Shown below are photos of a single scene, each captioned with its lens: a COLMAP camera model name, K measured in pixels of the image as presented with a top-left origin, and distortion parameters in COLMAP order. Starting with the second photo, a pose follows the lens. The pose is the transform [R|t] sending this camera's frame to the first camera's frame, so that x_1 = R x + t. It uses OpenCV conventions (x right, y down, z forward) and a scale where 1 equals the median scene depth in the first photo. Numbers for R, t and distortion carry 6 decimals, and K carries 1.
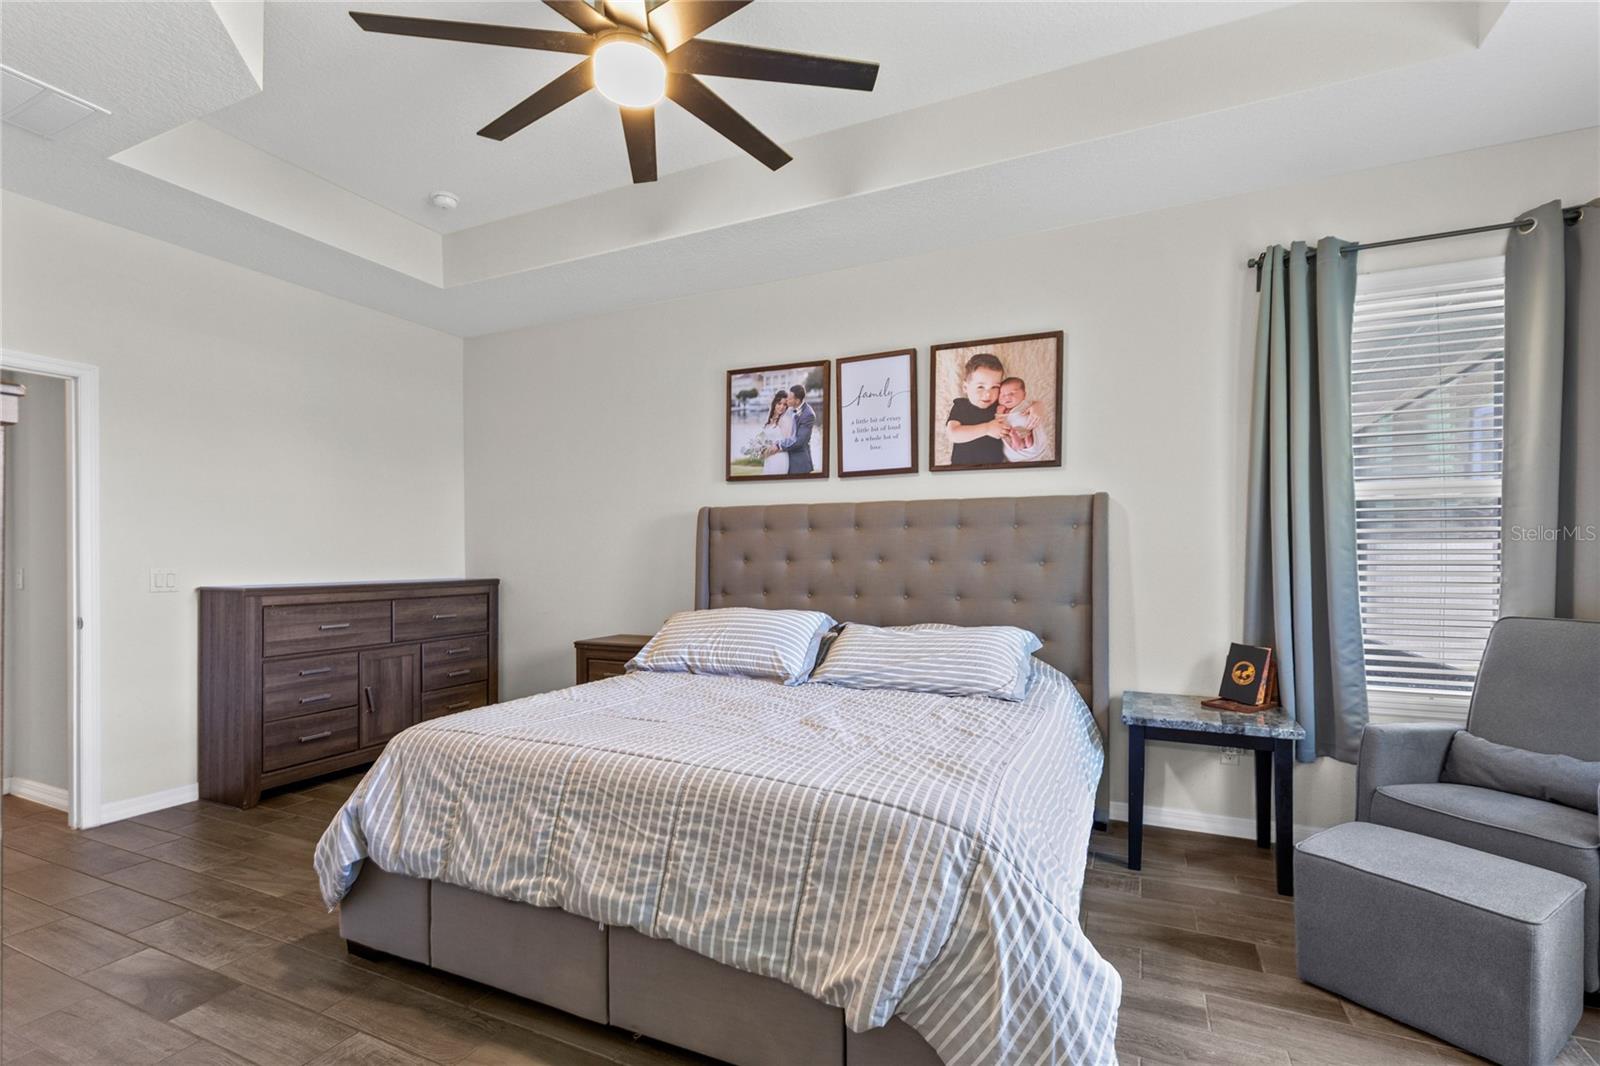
lens RADIAL K [[719.2, 0, 806.5], [0, 719.2, 535.3], [0, 0, 1]] dist [0.004585, -0.000082]
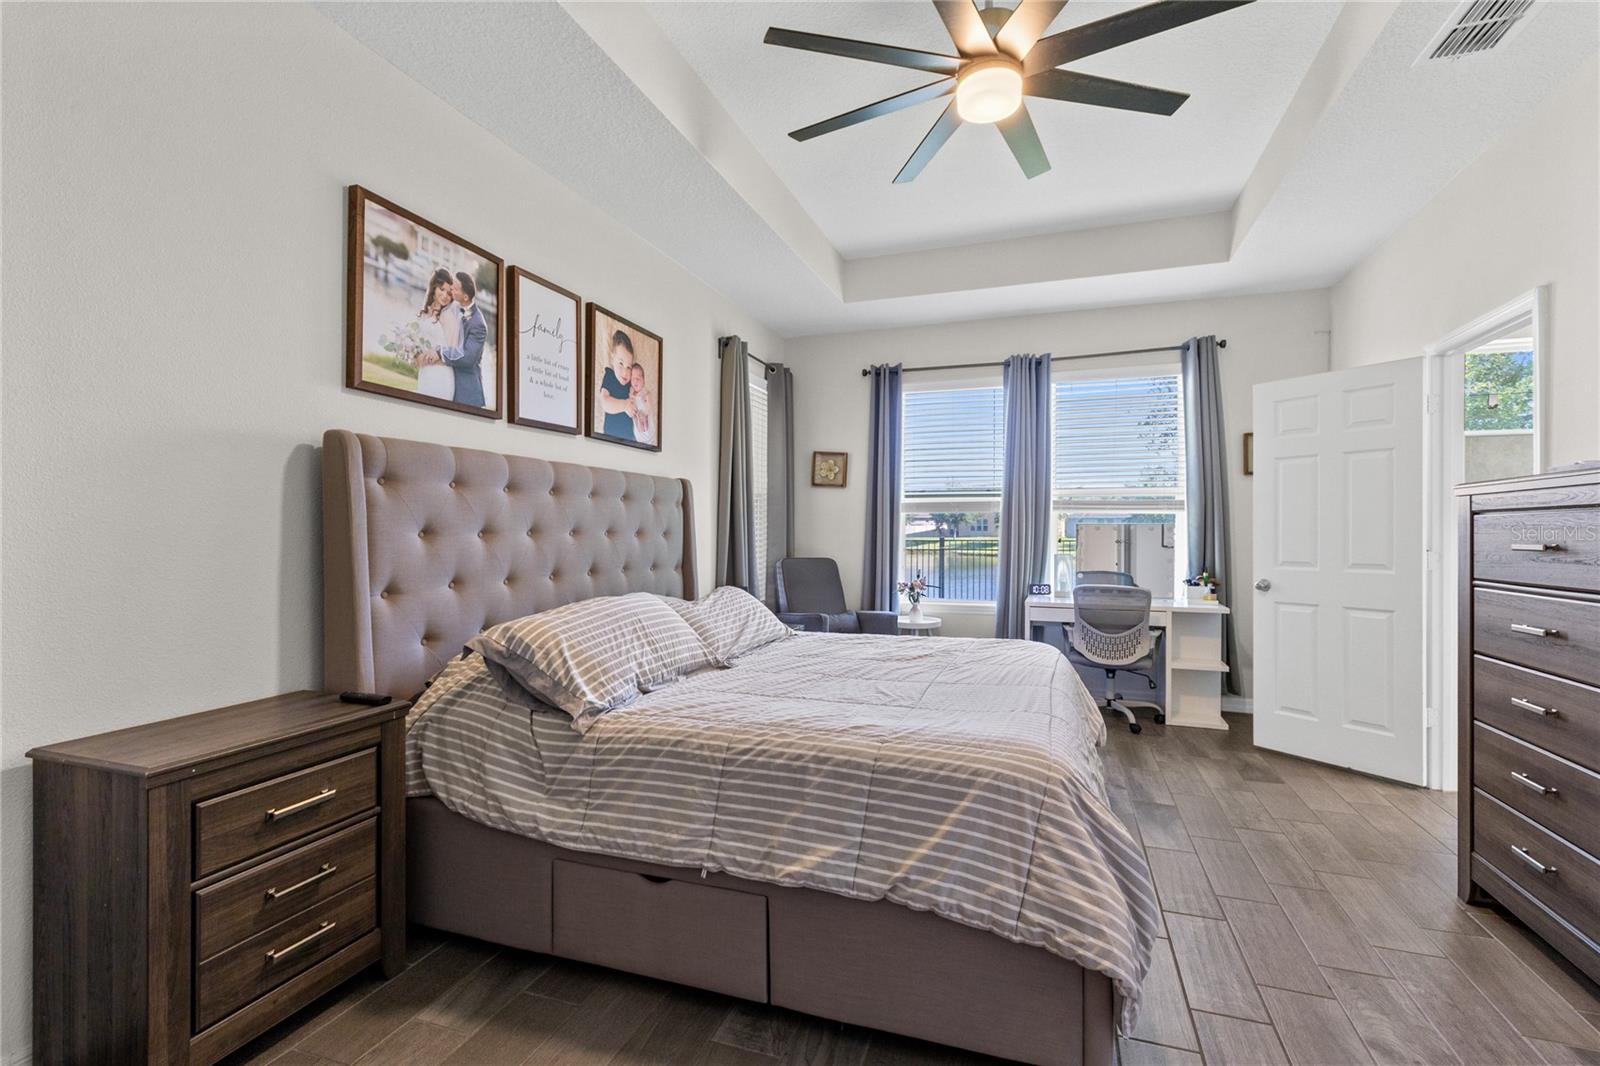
lens RADIAL K [[719.2, 0, 806.5], [0, 719.2, 535.3], [0, 0, 1]] dist [0.004585, -0.000082]
pose [[-0.096873, -0.004747, 0.995285, -0.727515], [-0.032907, 0.999457, 0.001564, 0.026597], [-0.994753, -0.032601, -0.096977, 0.744804]]
